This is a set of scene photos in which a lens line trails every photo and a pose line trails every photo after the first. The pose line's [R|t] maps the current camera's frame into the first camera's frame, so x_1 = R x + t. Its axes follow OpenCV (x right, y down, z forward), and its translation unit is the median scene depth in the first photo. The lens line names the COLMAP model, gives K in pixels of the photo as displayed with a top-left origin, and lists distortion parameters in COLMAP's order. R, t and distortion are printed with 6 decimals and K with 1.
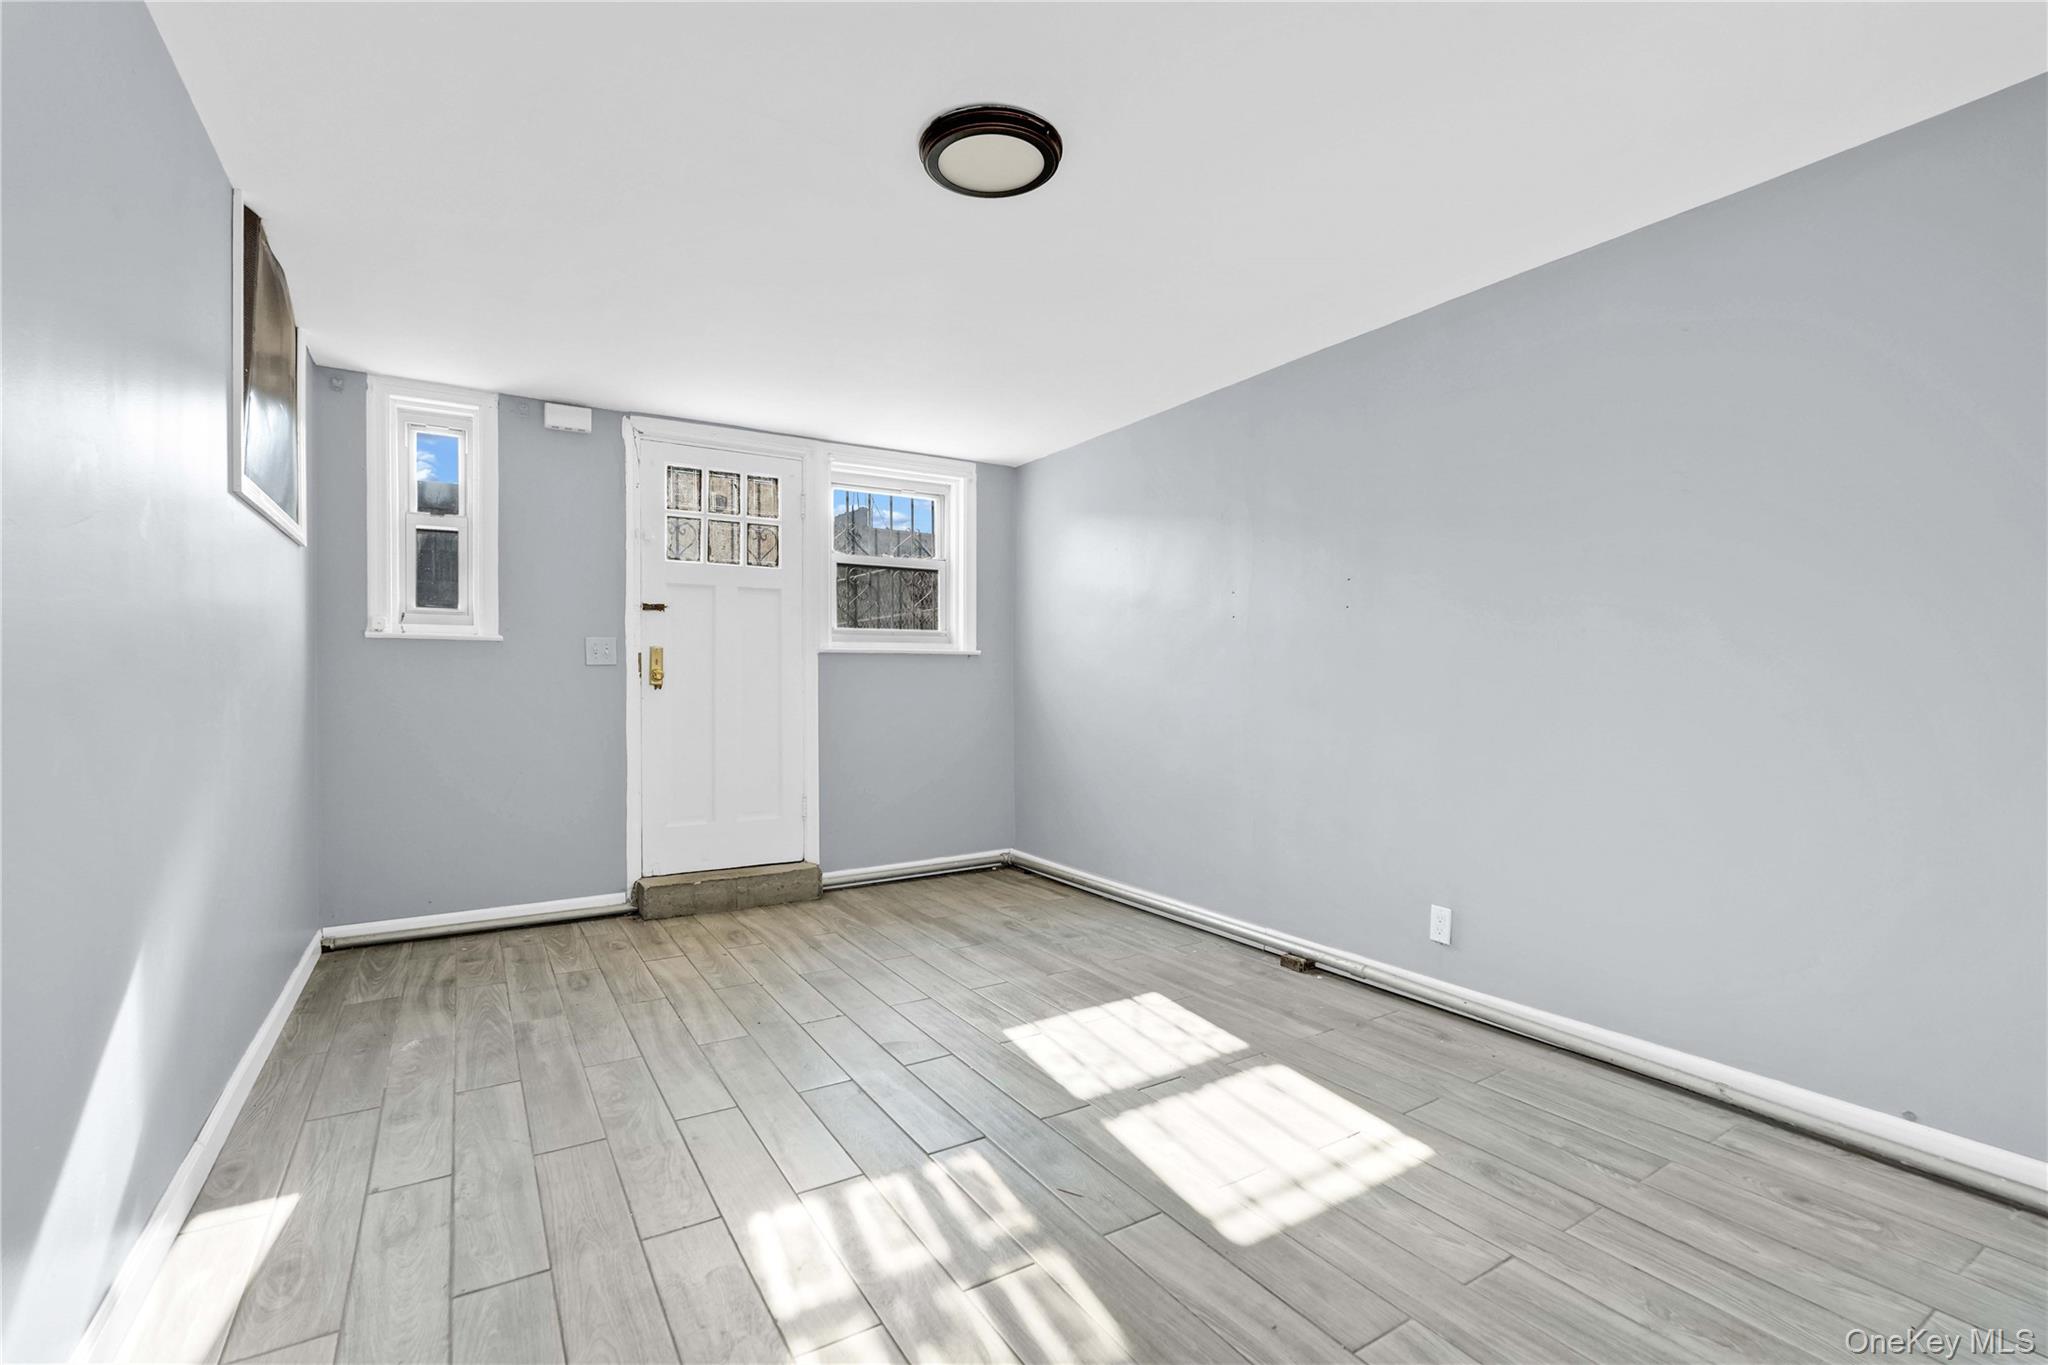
lens RADIAL K [[905.5, 0, 1029.2], [0, 905.5, 668.2], [0, 0, 1]] dist [0.002122, 0.000553]
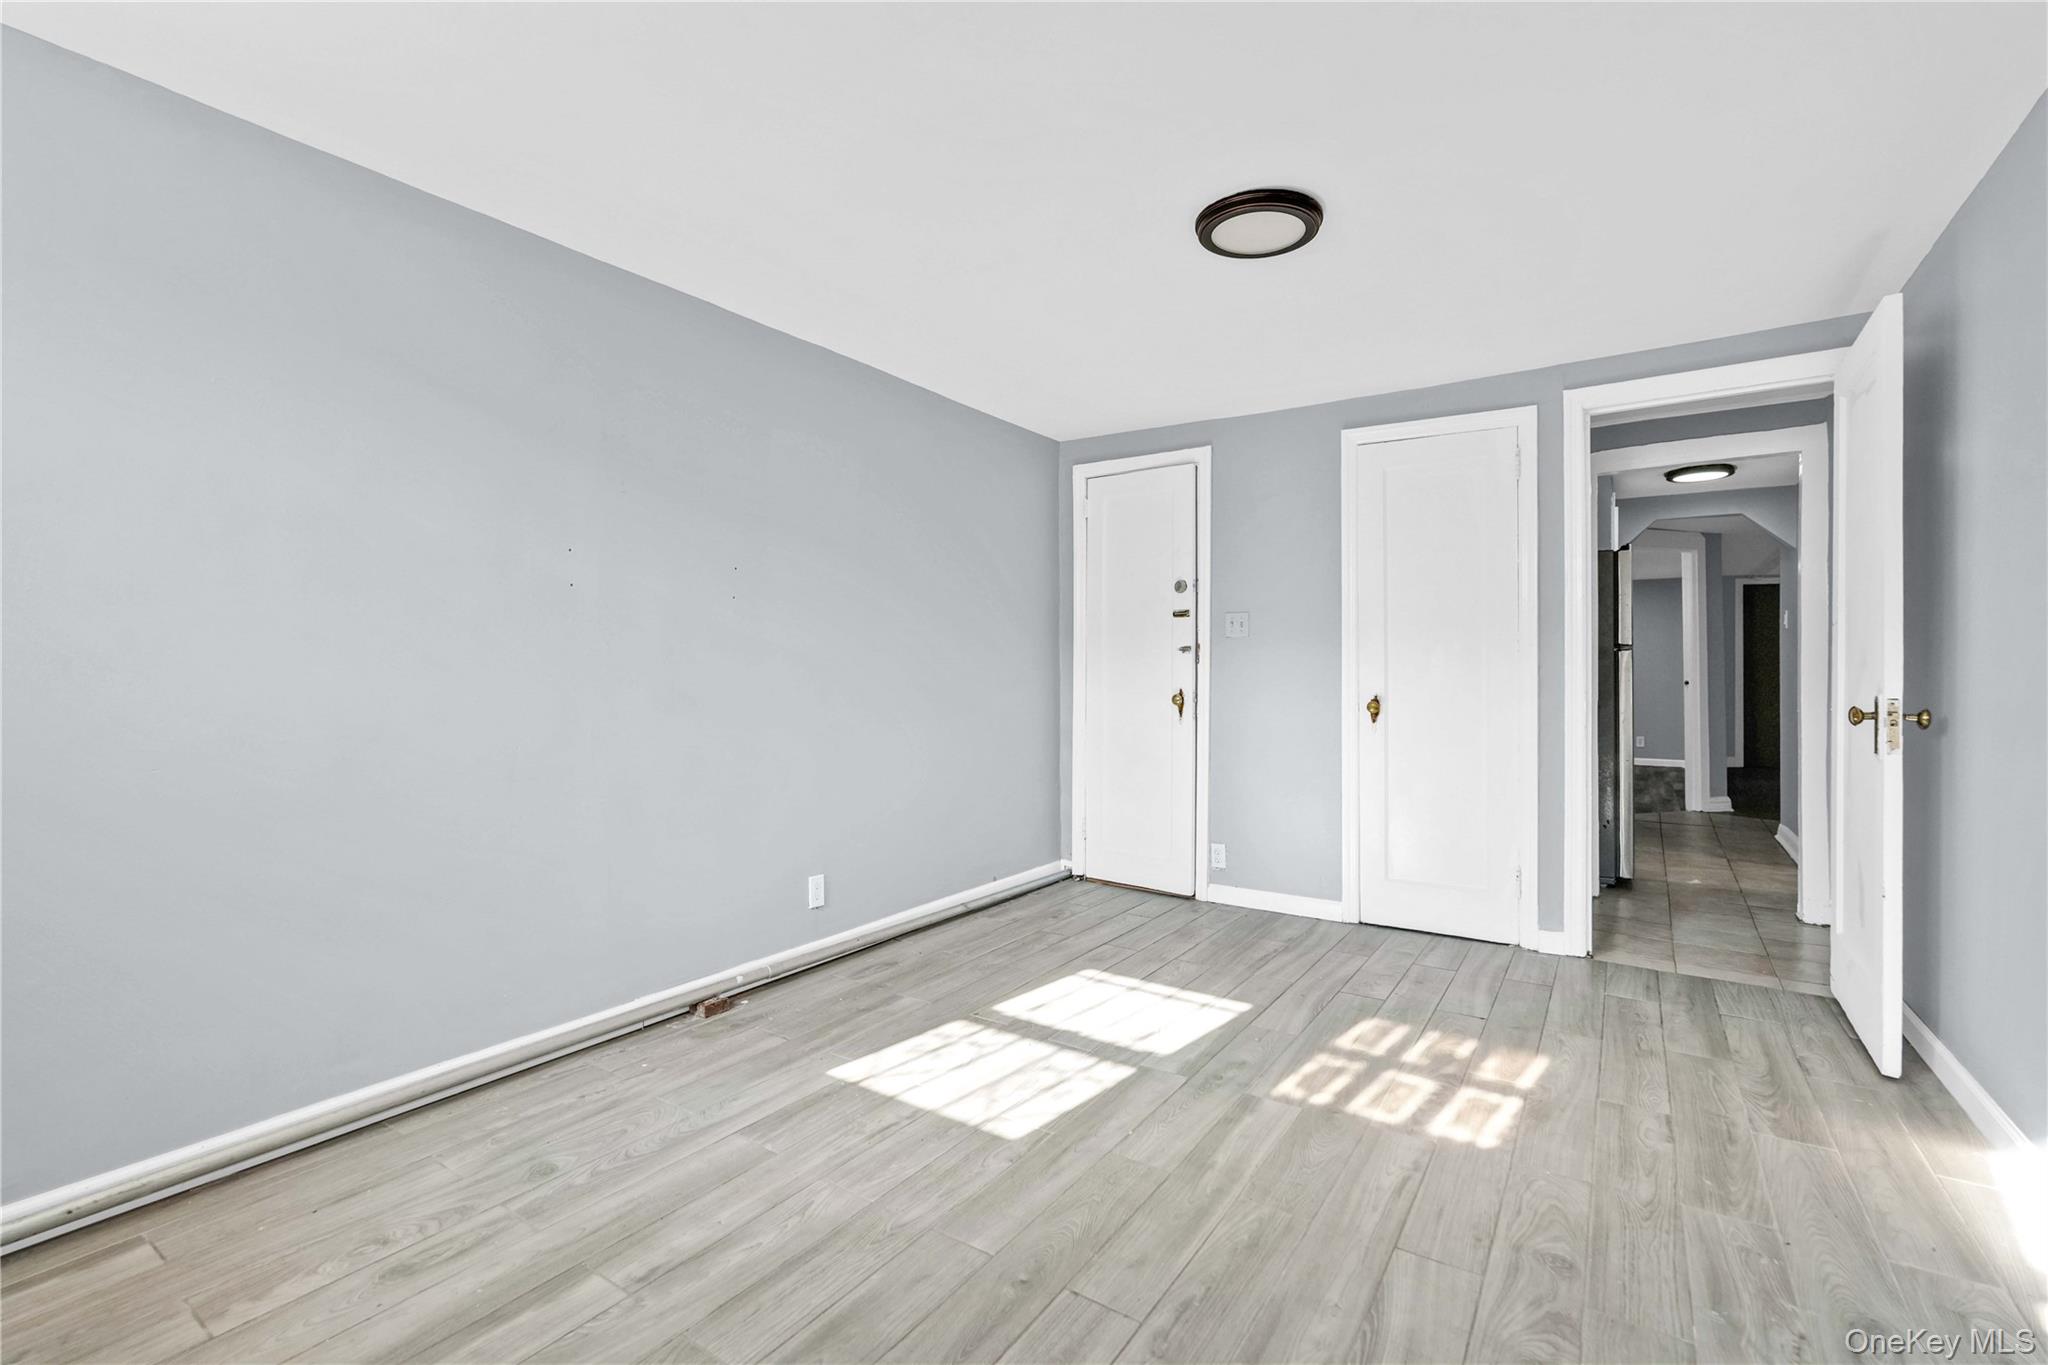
lens RADIAL K [[893.4, 0, 1025.4], [0, 893.4, 693.9], [0, 0, 1]] dist [-0.001241, 0.000682]
pose [[-0.402095, -0.021145, 0.915354, -0.809550], [-0.020141, 0.999696, 0.014246, 0.019532], [-0.915377, -0.012708, -0.402398, 1.482023]]
